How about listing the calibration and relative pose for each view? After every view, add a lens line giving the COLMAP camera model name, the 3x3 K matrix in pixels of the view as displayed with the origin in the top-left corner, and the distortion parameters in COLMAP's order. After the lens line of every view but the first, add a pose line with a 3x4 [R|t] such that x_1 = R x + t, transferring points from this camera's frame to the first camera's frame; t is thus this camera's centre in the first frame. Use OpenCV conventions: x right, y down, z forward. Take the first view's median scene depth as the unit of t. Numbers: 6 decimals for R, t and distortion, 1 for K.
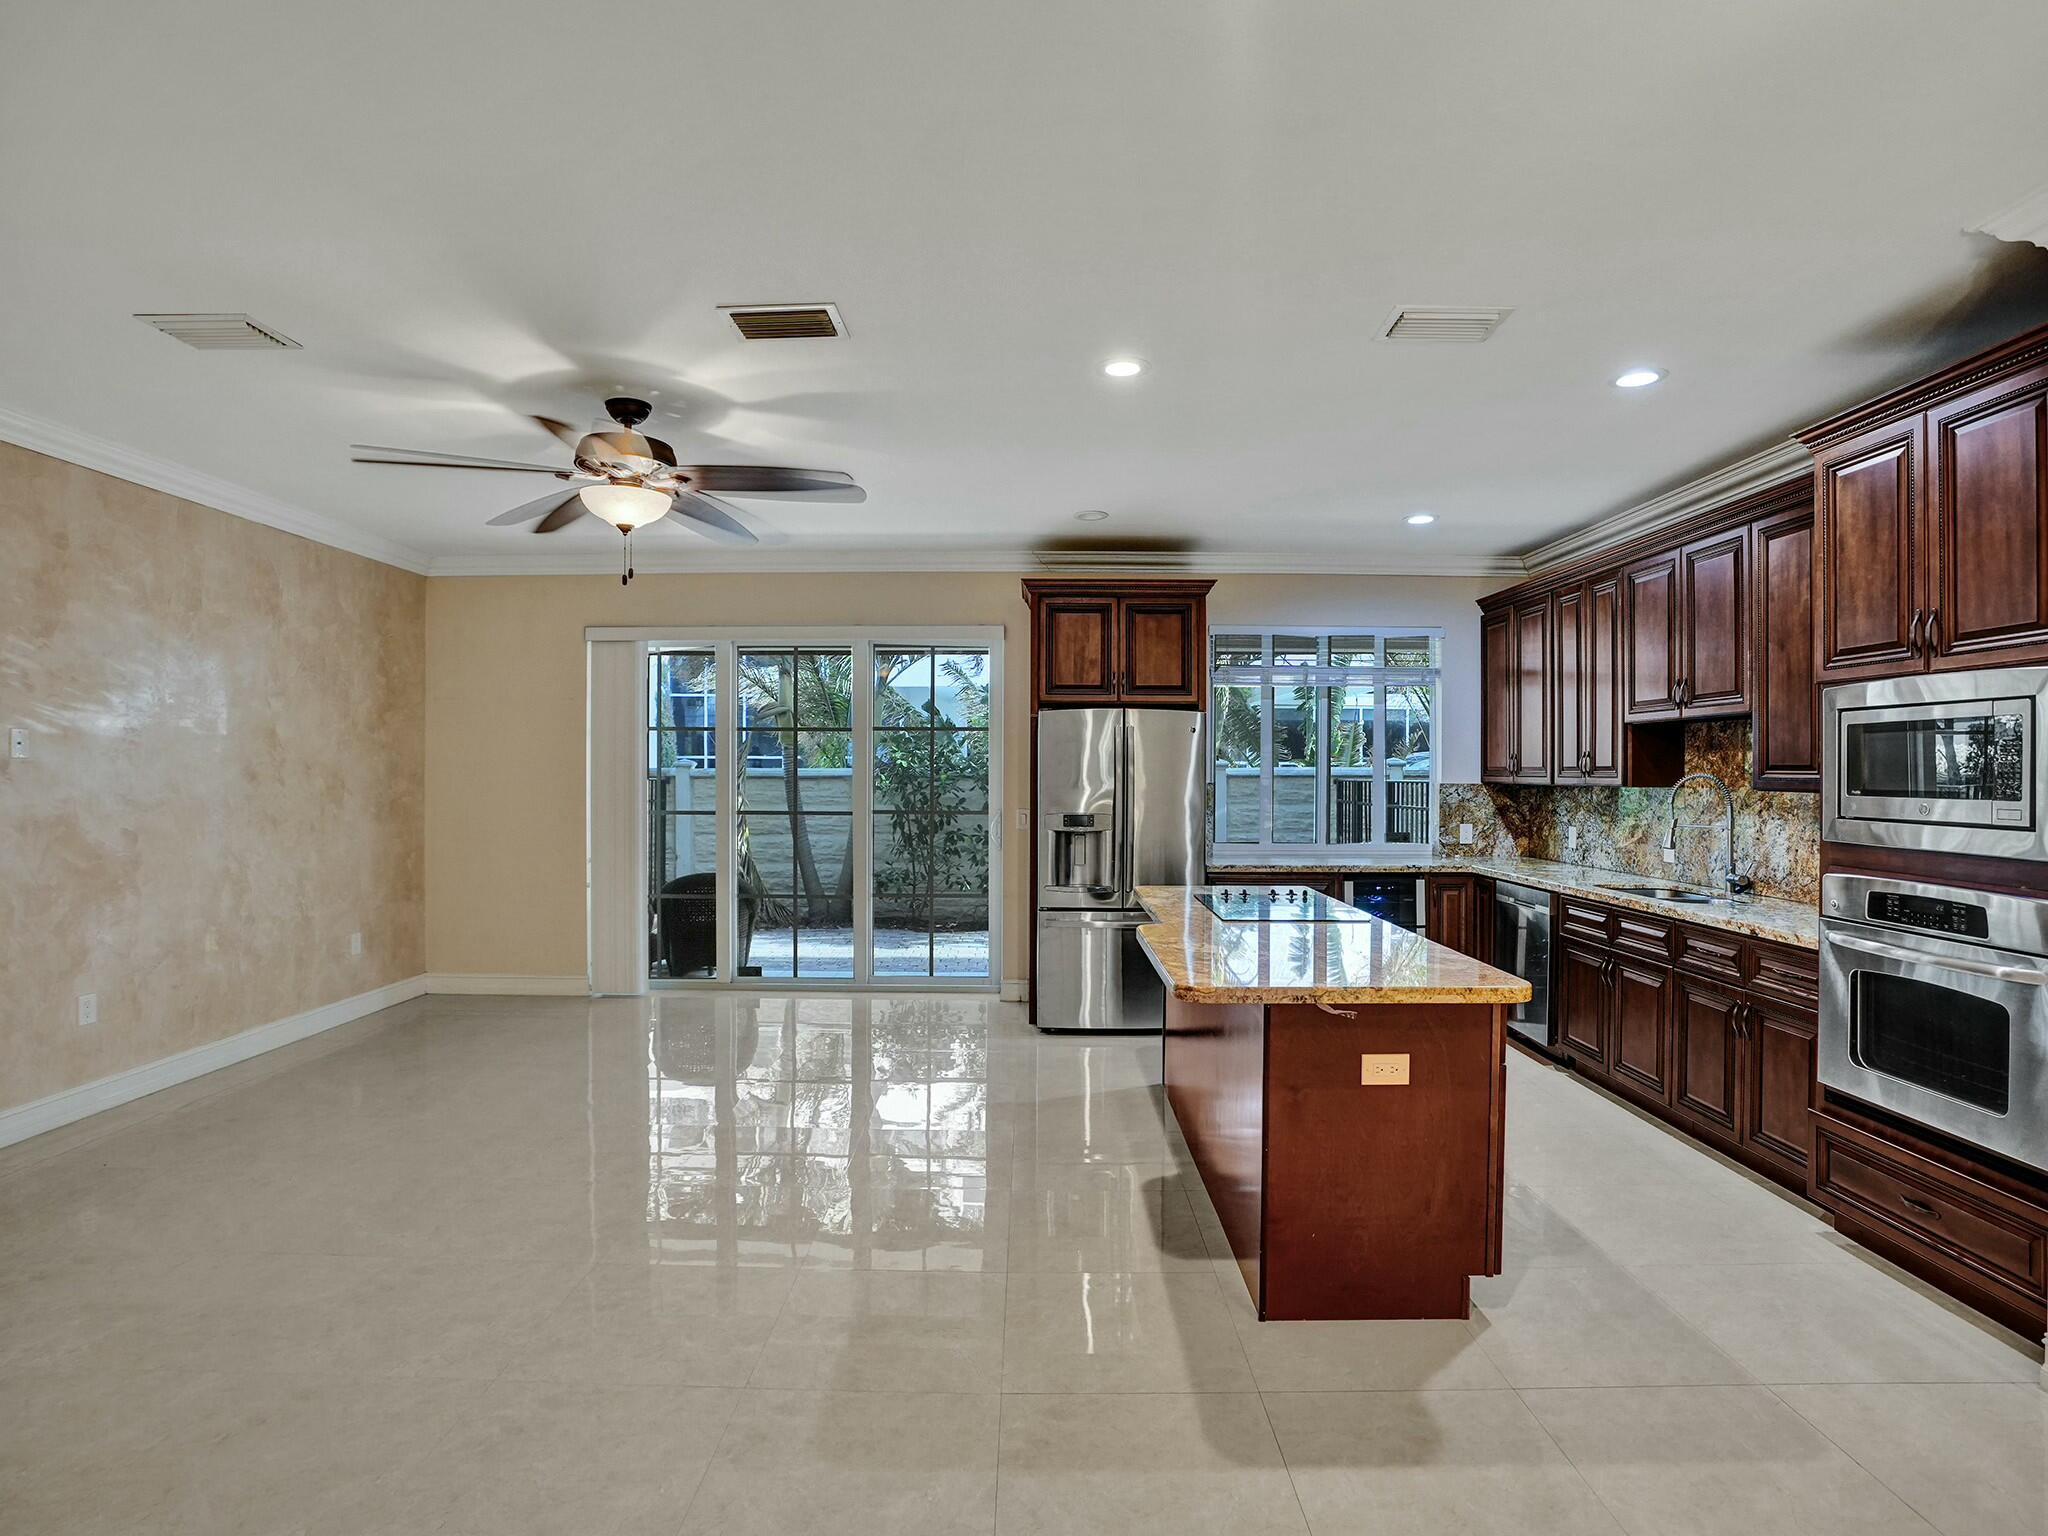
lens RADIAL K [[1051.9, 0, 1032.8], [0, 1051.9, 772.8], [0, 0, 1]] dist [-0.065914, 0.020613]
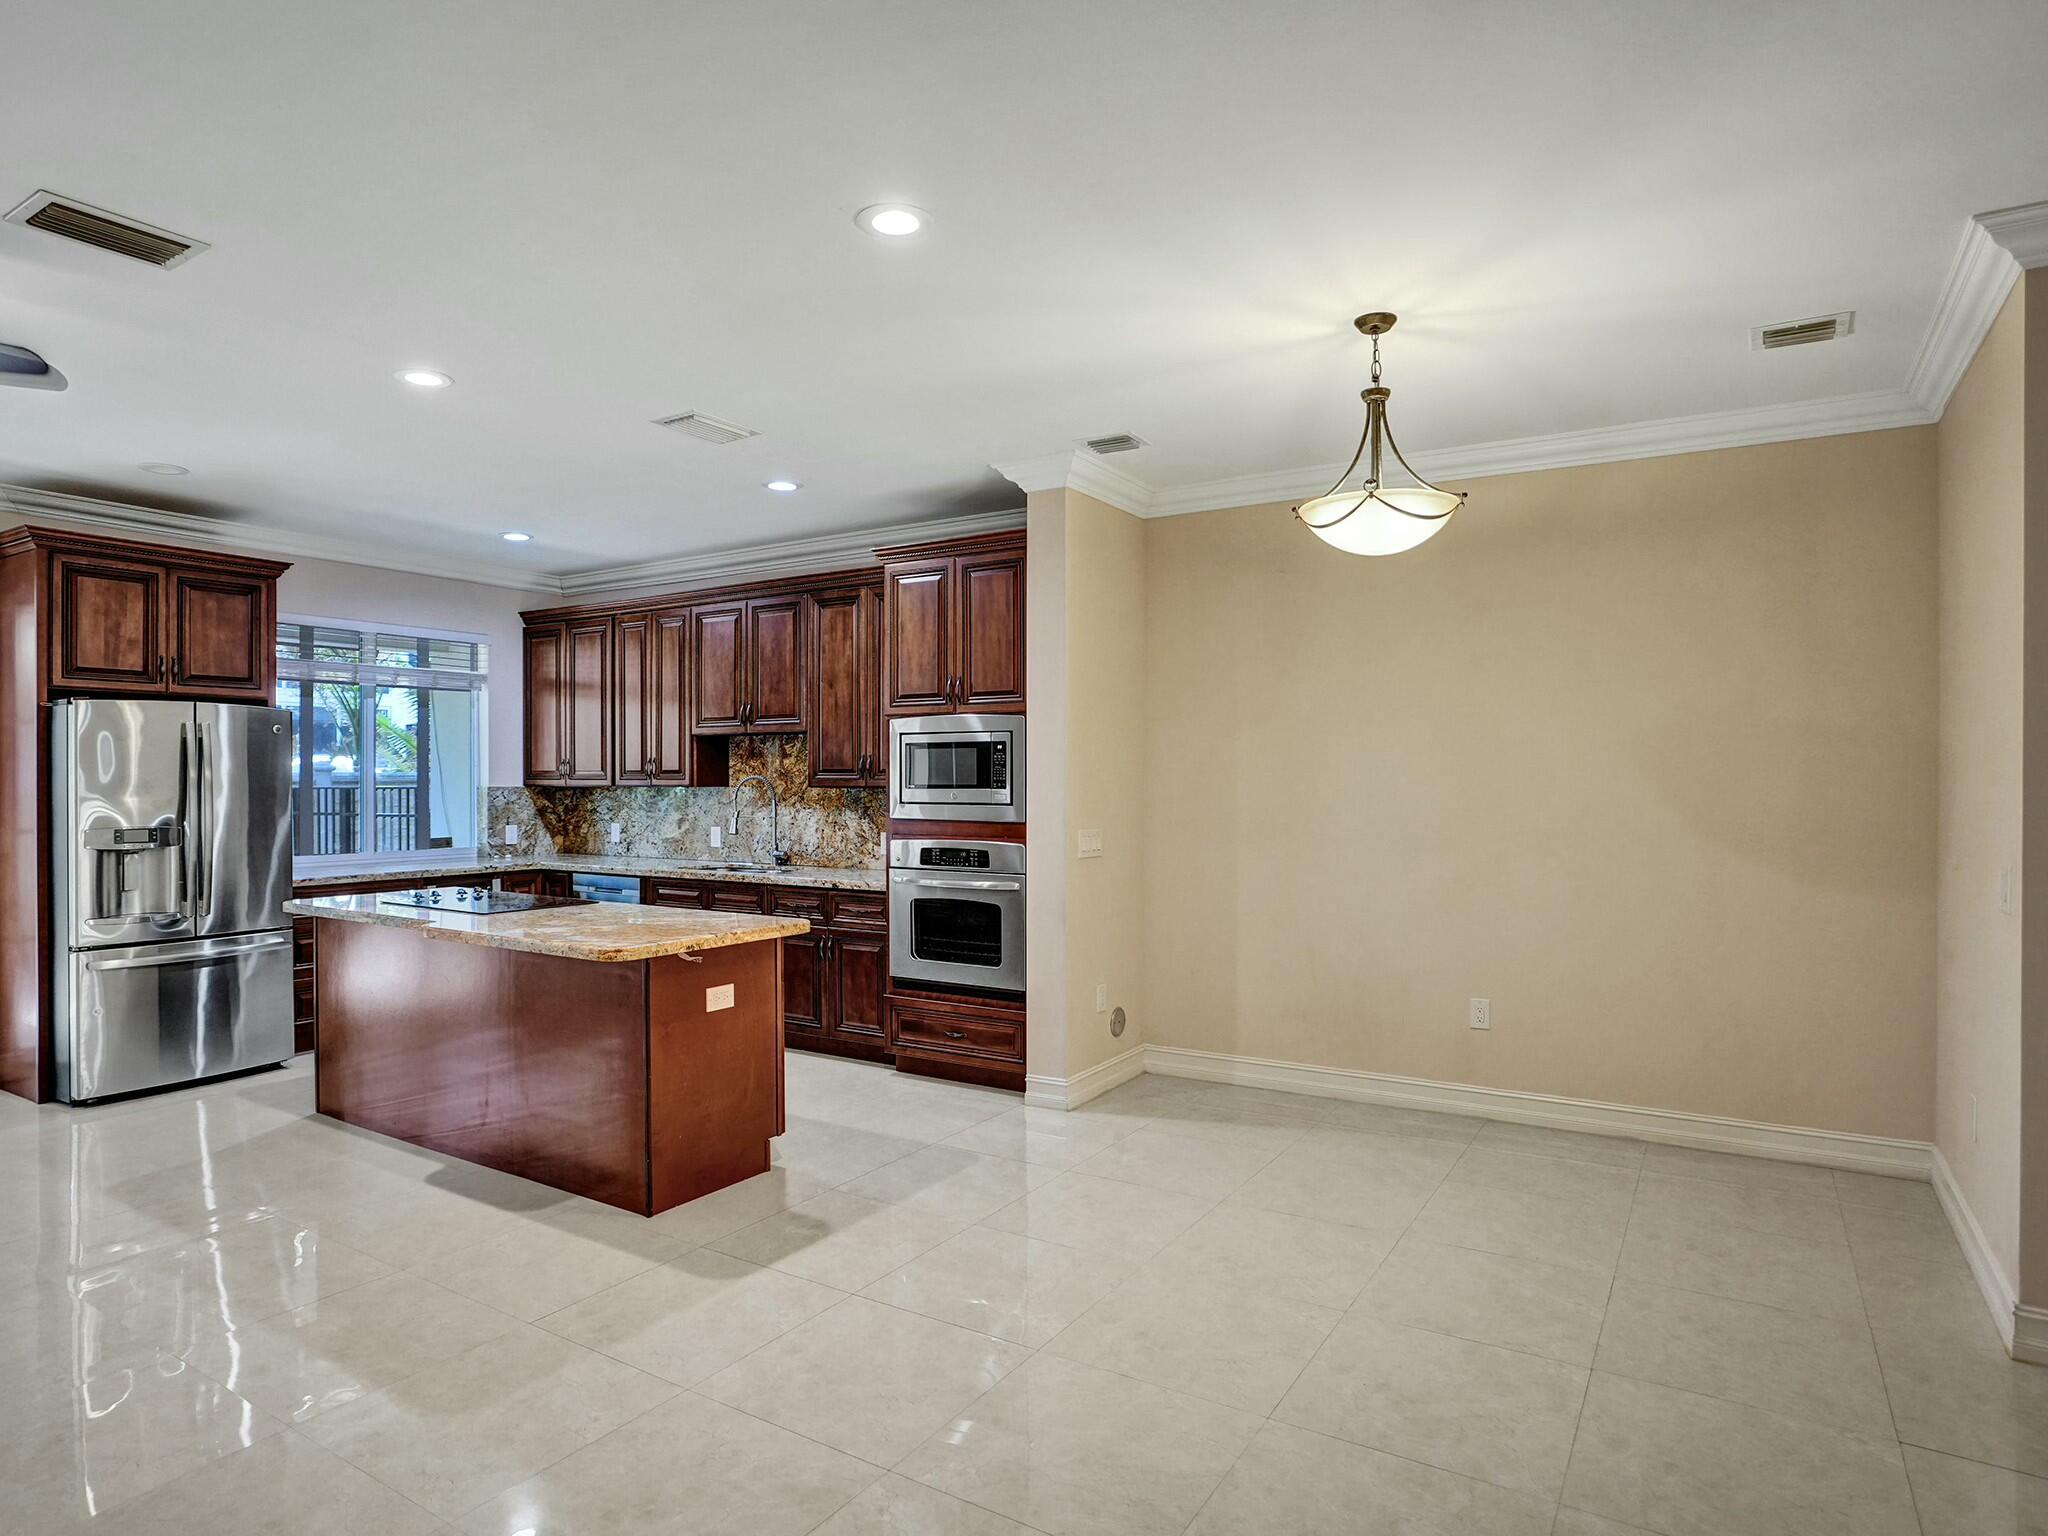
lens RADIAL K [[1160.9, 0, 1017.3], [0, 1160.9, 777.2], [0, 0, 1]] dist [-0.038422, 0.000203]
pose [[0.531596, -0.004798, 0.846984, -0.329733], [0.005119, 0.999984, 0.002452, 0.000720], [-0.846983, 0.003033, 0.531612, -0.050983]]
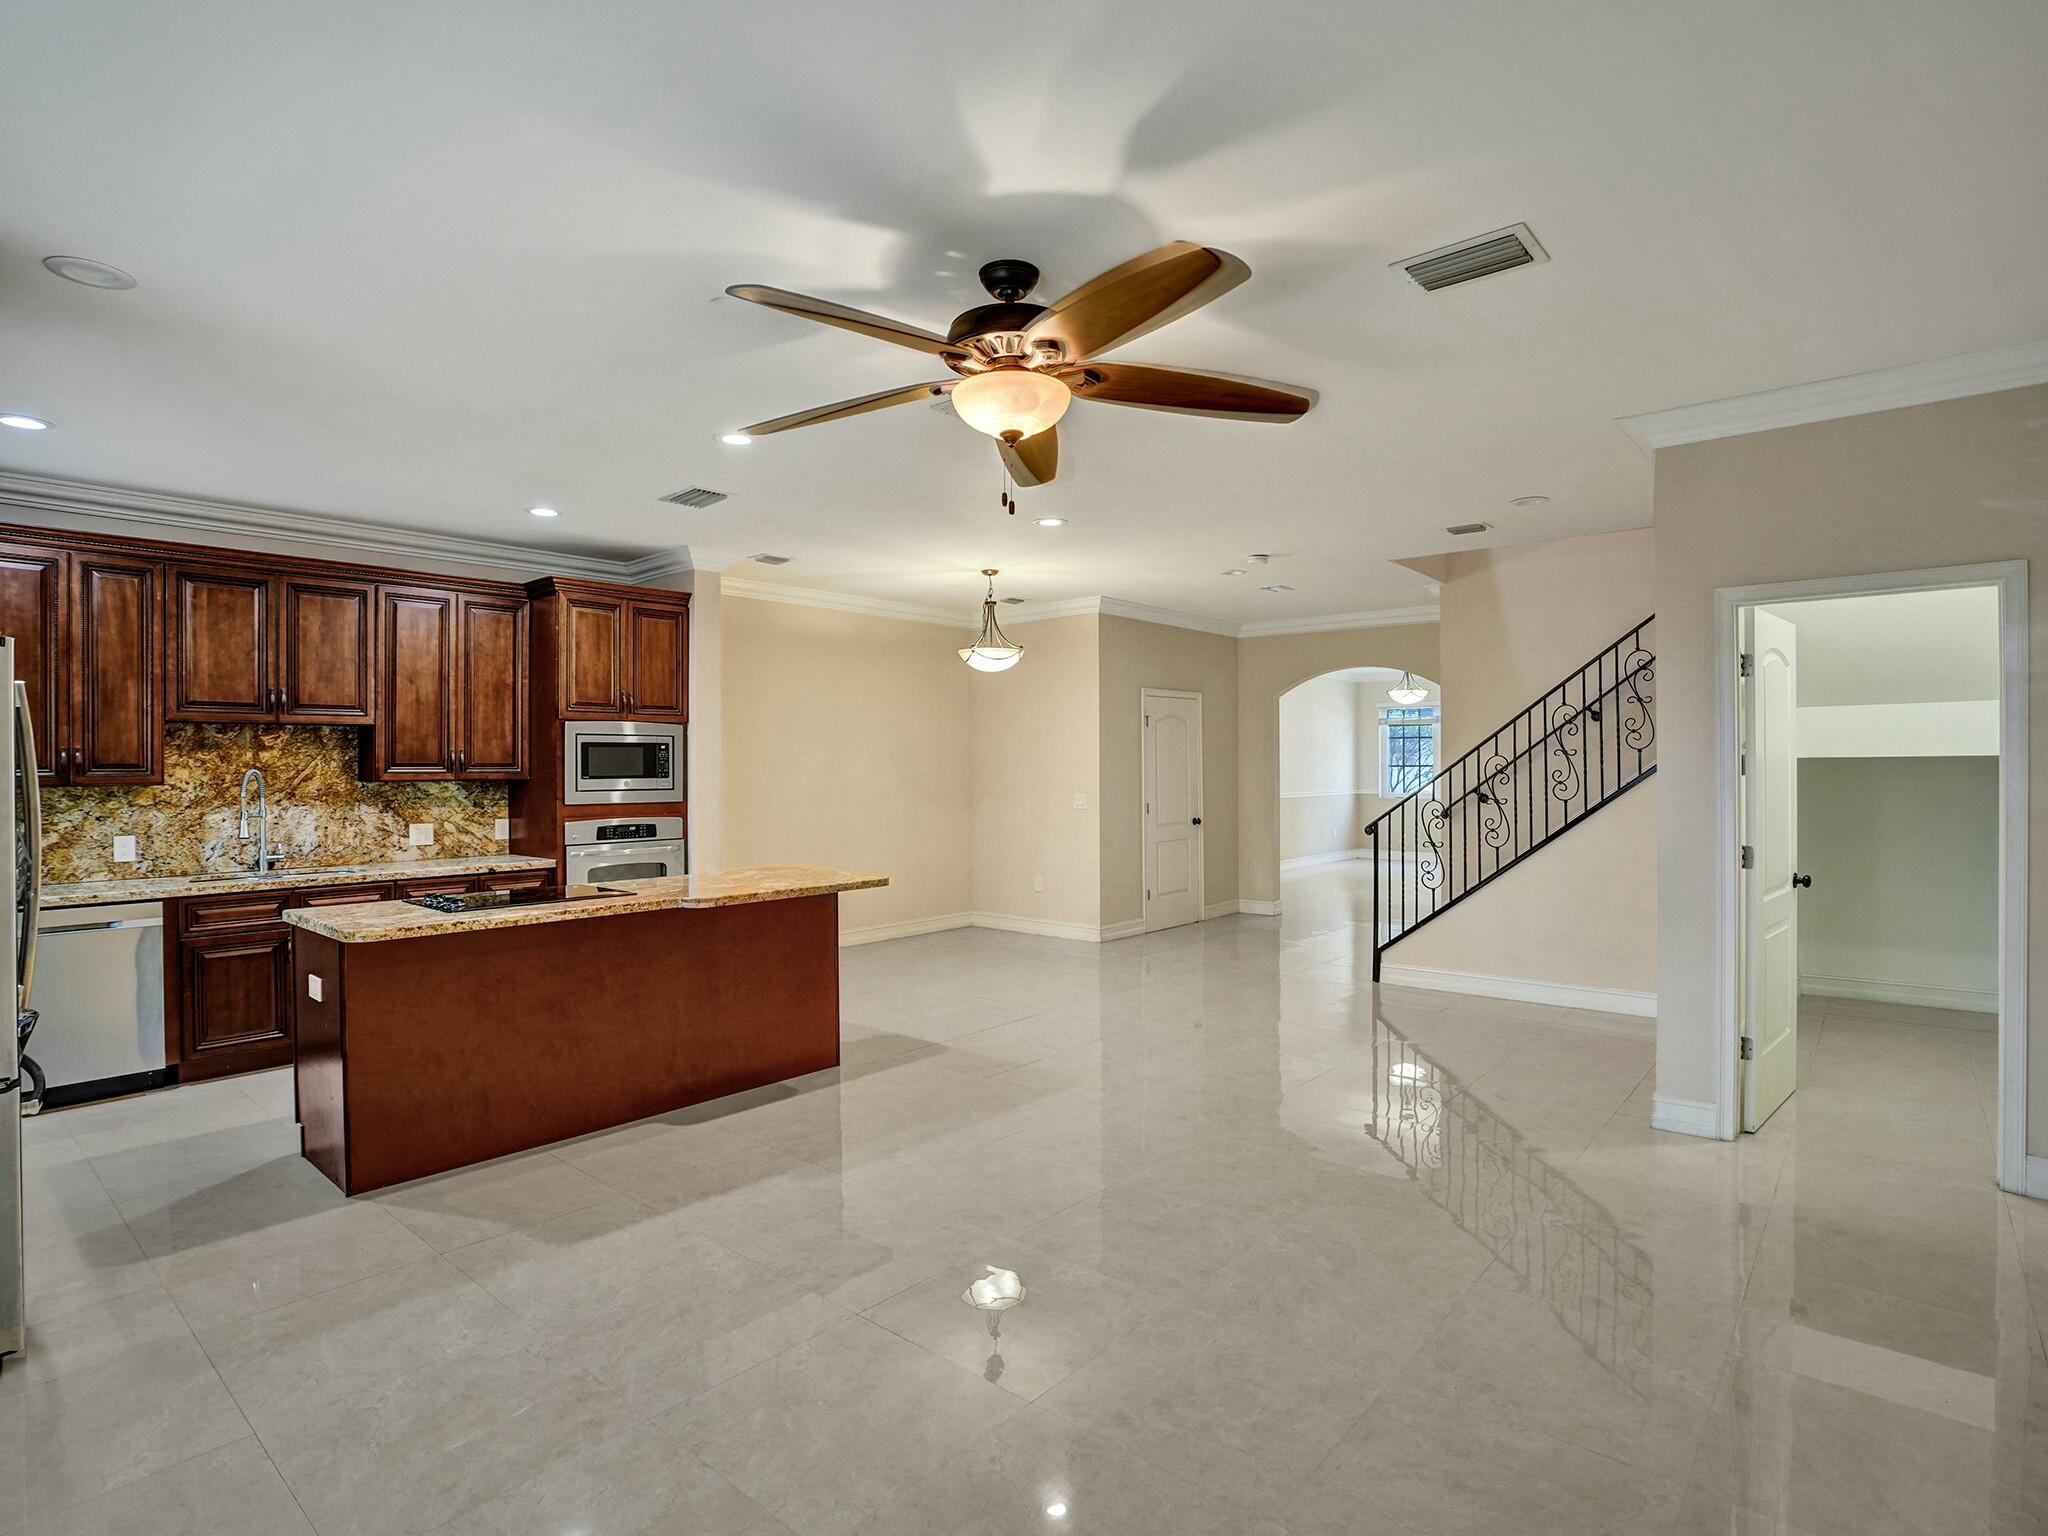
lens RADIAL K [[1051.9, 0, 1028.3], [0, 1051.9, 754.2], [0, 0, 1]] dist [-0.065914, 0.020613]
pose [[-0.751595, 0.003209, 0.659617, -0.588643], [0.002811, 0.999995, -0.001661, -0.010238], [-0.659618, 0.000606, -0.751600, 1.013659]]
